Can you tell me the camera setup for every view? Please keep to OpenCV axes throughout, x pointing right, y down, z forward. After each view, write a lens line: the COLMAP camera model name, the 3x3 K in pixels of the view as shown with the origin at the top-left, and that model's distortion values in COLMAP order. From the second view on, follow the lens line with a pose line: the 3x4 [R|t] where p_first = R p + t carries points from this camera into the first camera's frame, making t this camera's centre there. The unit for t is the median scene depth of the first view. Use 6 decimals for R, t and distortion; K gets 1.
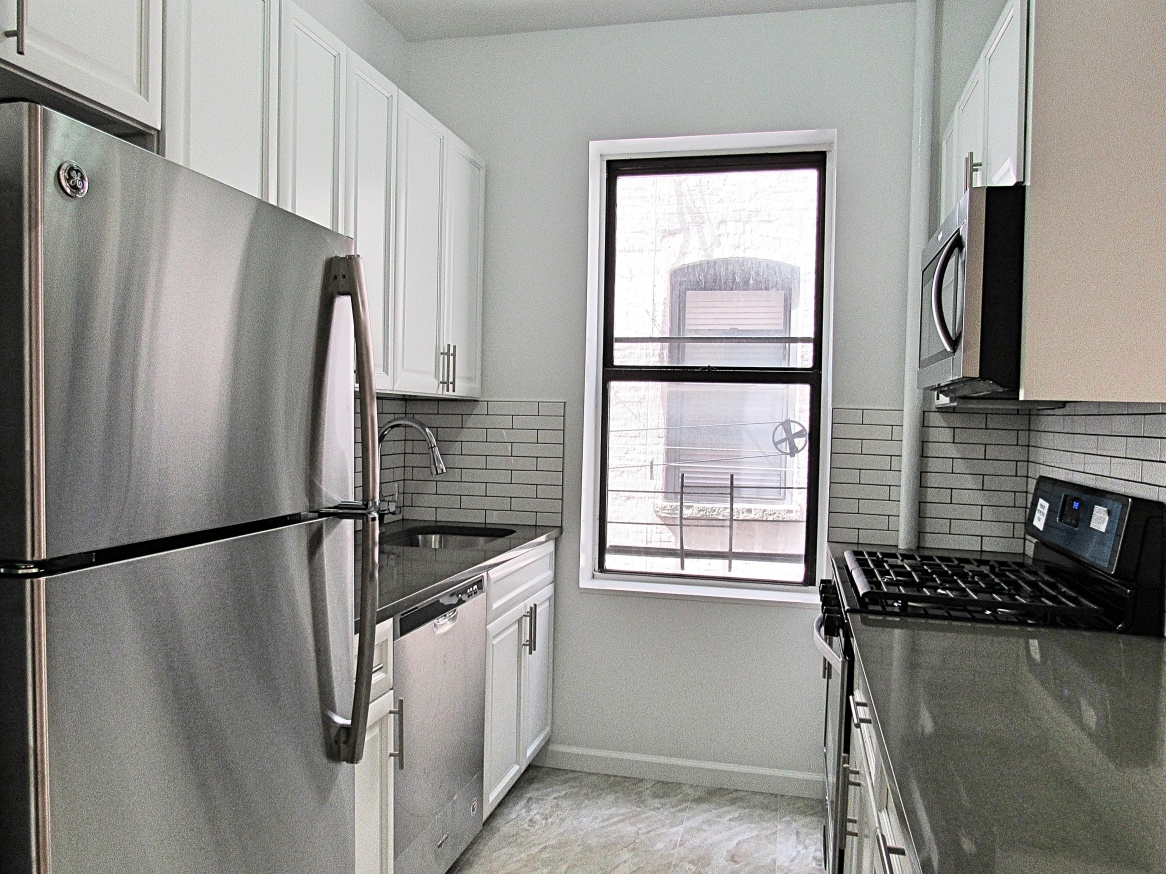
lens RADIAL K [[923.5, 0, 579.2], [0, 923.5, 441.7], [0, 0, 1]] dist [-0.008619, 0.013393]
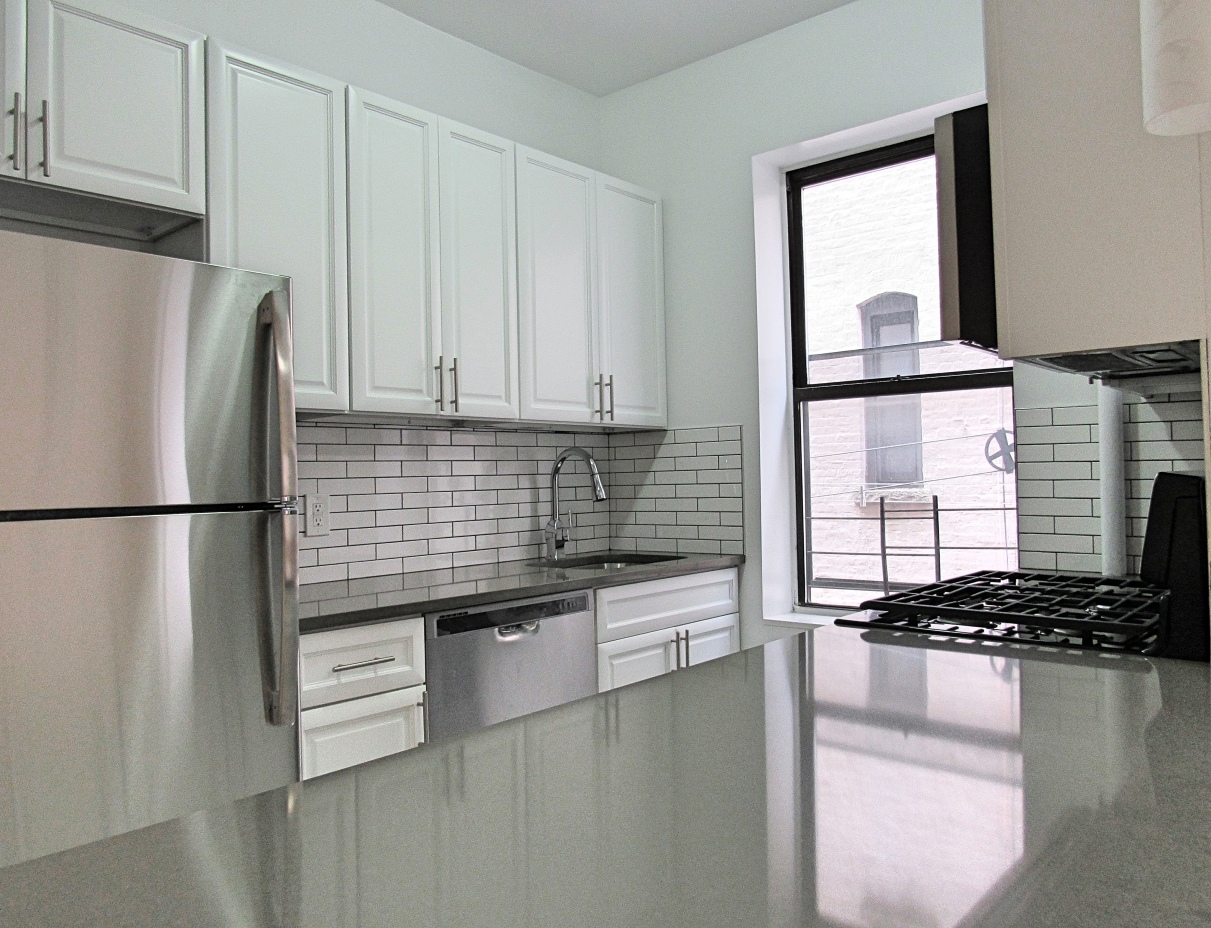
lens RADIAL K [[934.4, 0, 605.5], [0, 934.4, 464.0], [0, 0, 1]] dist [-0.042855, -0.004372]
pose [[0.886315, -0.047861, -0.460602, 0.298240], [0.027145, 0.998304, -0.051499, 0.042666], [0.462286, 0.033142, 0.886111, 0.069953]]
